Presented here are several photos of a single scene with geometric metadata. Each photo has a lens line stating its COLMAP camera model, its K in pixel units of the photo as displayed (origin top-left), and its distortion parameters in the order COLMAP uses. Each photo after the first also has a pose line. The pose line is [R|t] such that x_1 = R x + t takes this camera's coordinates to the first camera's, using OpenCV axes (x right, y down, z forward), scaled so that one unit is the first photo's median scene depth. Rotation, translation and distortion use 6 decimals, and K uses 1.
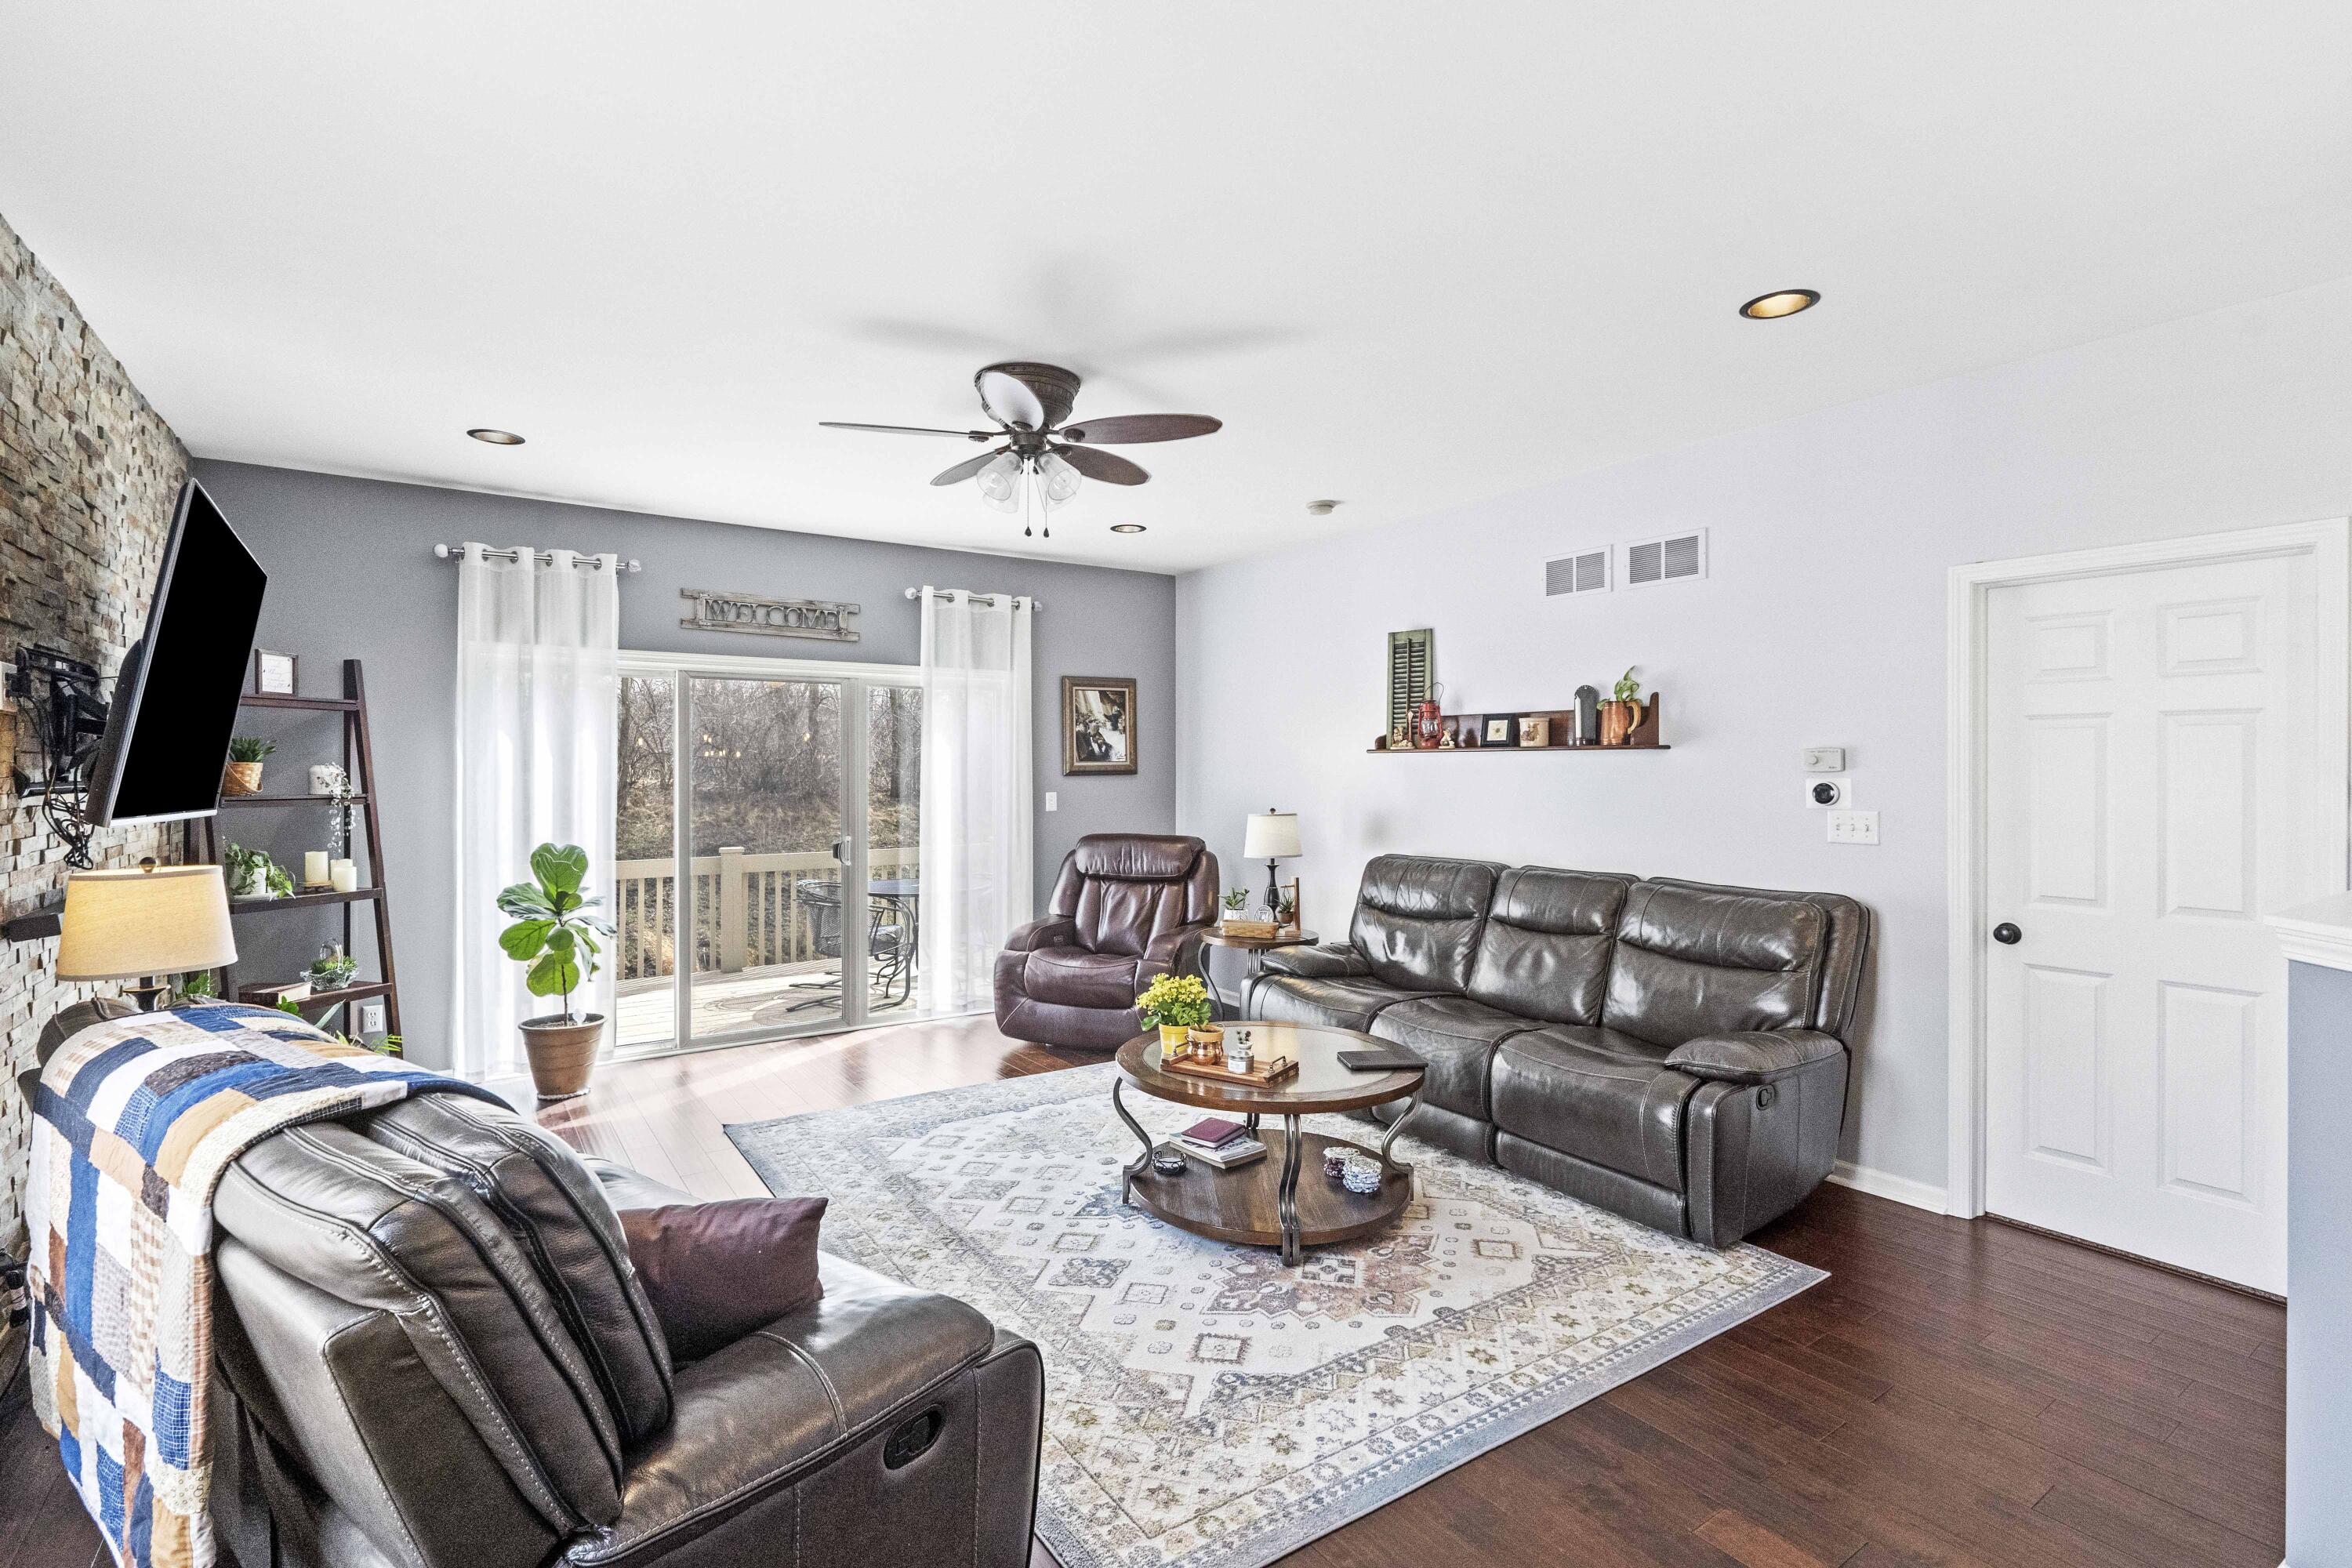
lens RADIAL K [[1068.7, 0, 1153.2], [0, 1068.7, 766.6], [0, 0, 1]] dist [-0.003270, 0.001216]
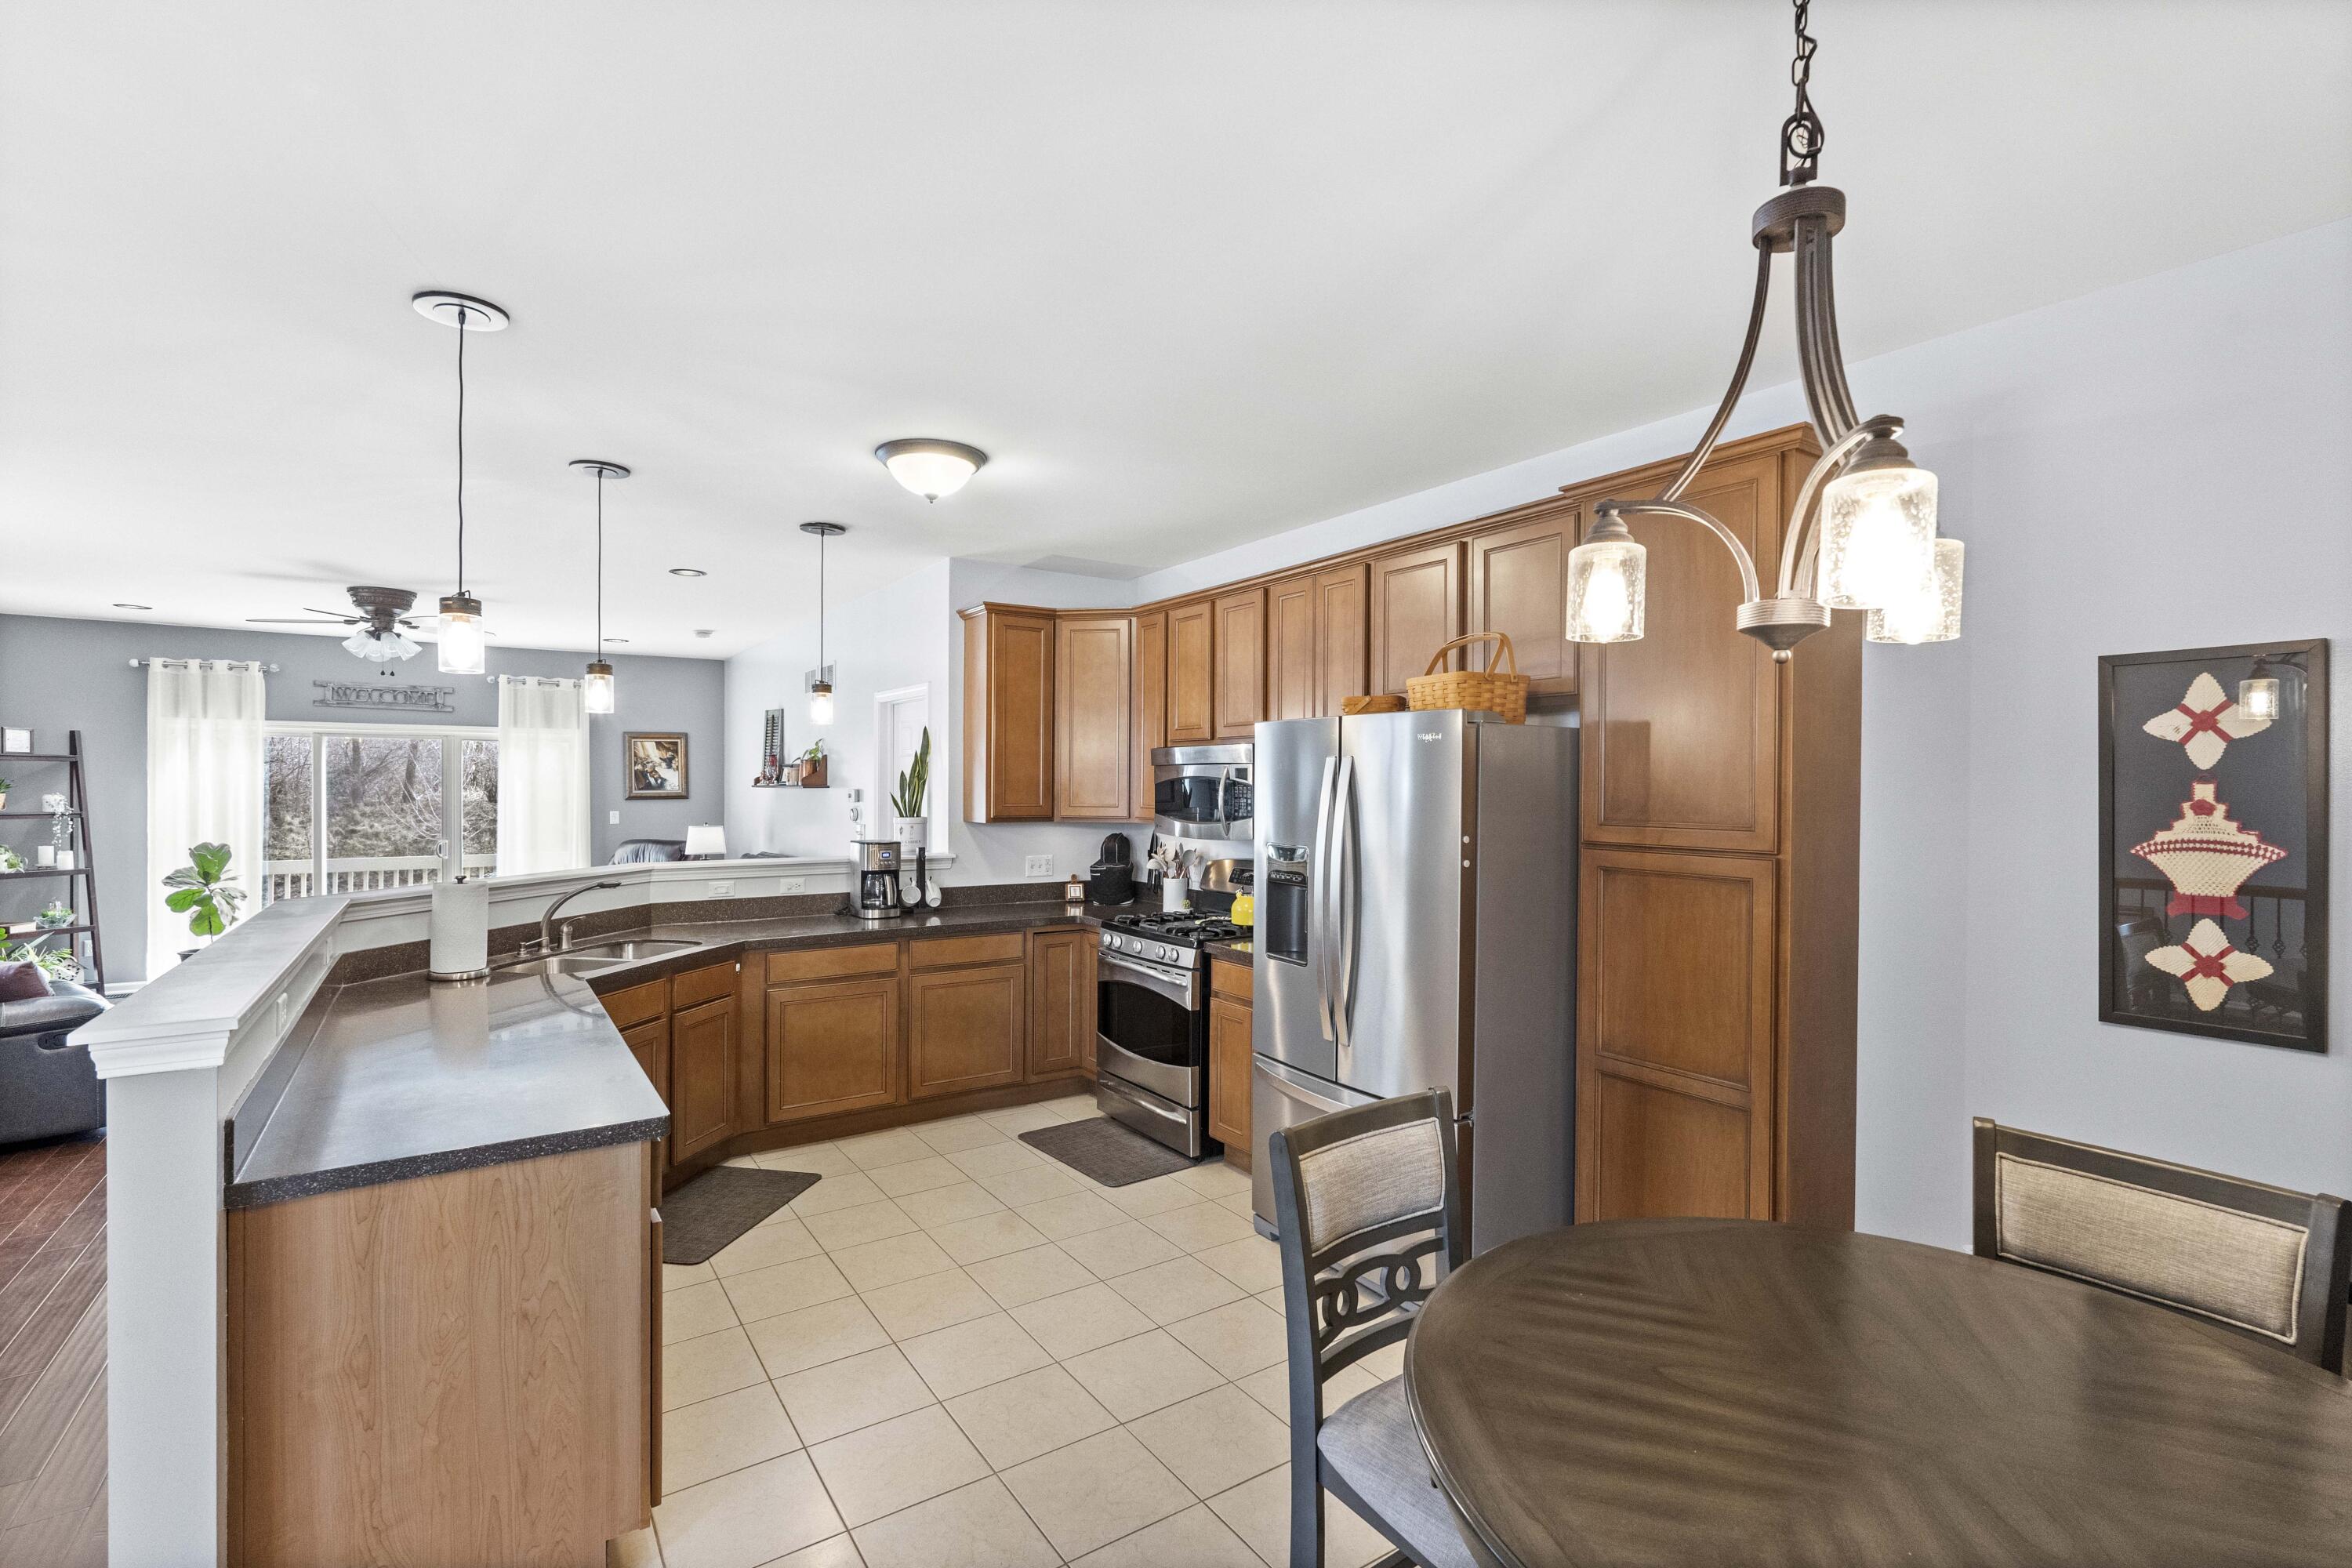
lens RADIAL K [[1068.7, 0, 1176.3], [0, 1068.7, 785.6], [0, 0, 1]] dist [-0.003270, 0.001216]
pose [[0.999995, 0.002951, 0.001145, 0.851000], [-0.002953, 0.999994, 0.001857, -0.020537], [-0.001139, -0.001860, 0.999998, -0.583903]]
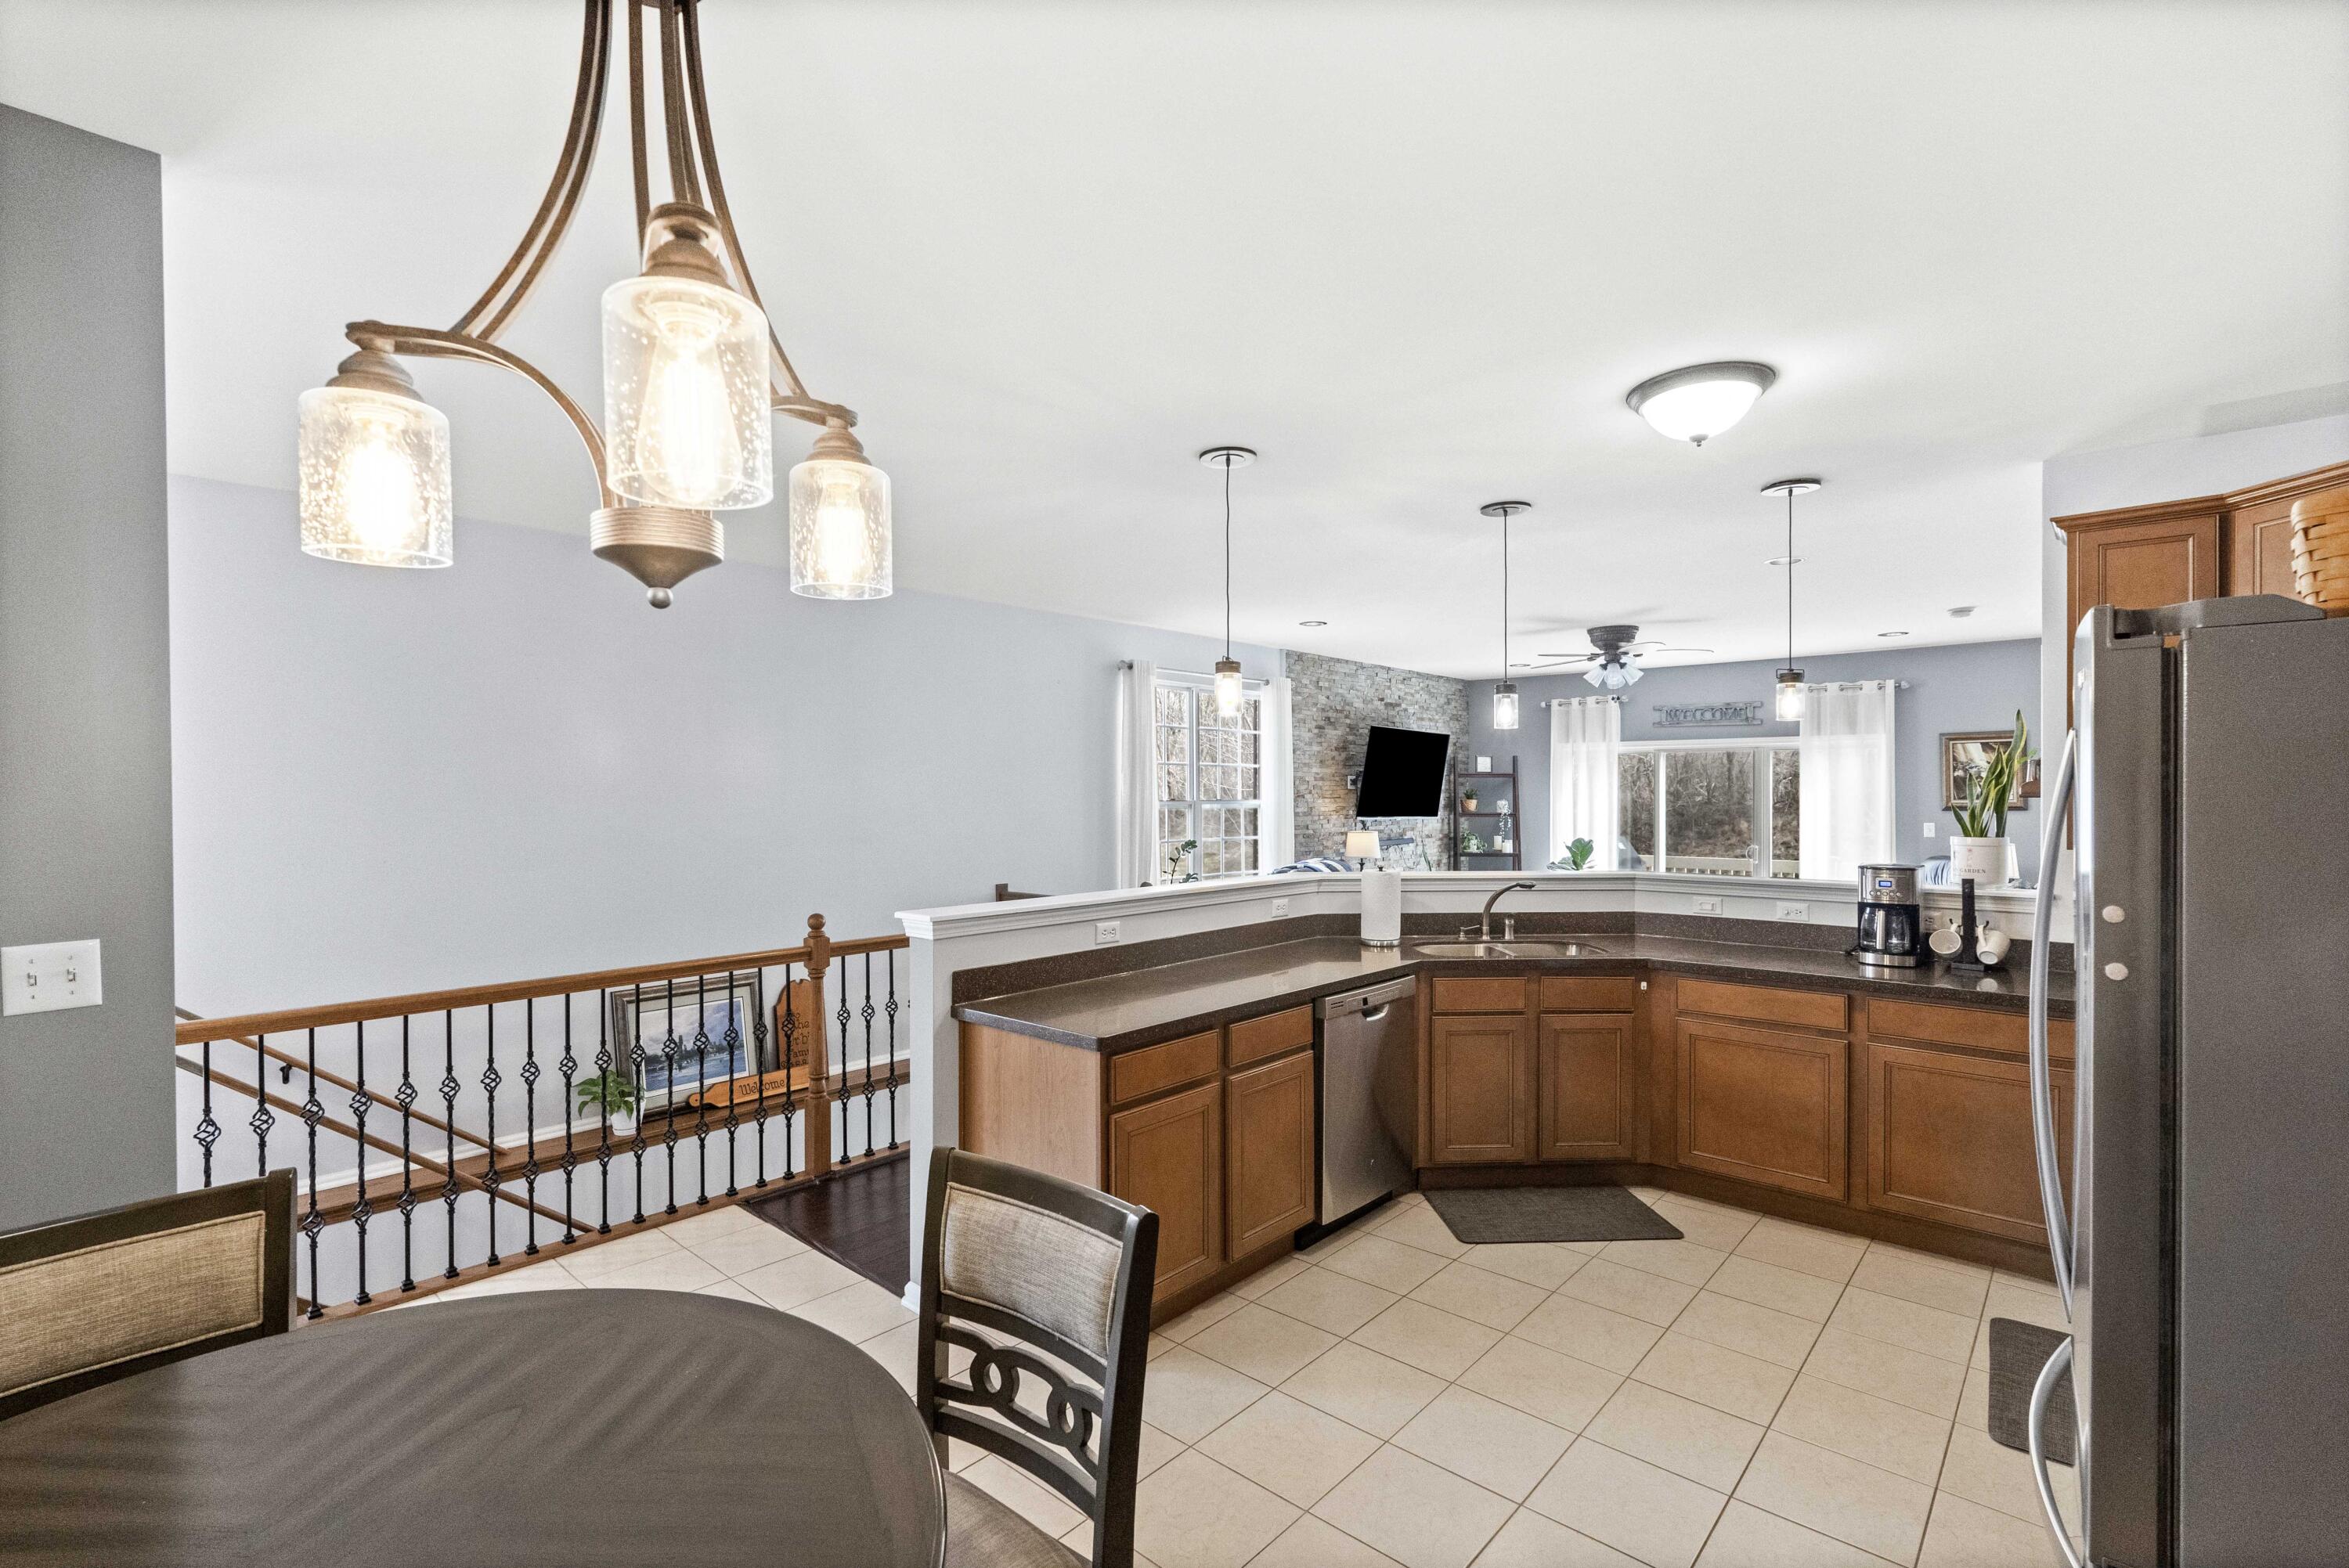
lens RADIAL K [[1067.2, 0, 1165.6], [0, 1067.2, 785.3], [0, 0, 1]] dist [-0.003270, 0.001216]
pose [[0.249089, -0.005469, -0.968465, 1.186342], [0.001867, 0.999985, -0.005167, -0.021606], [0.968479, -0.000521, 0.249095, -0.293424]]
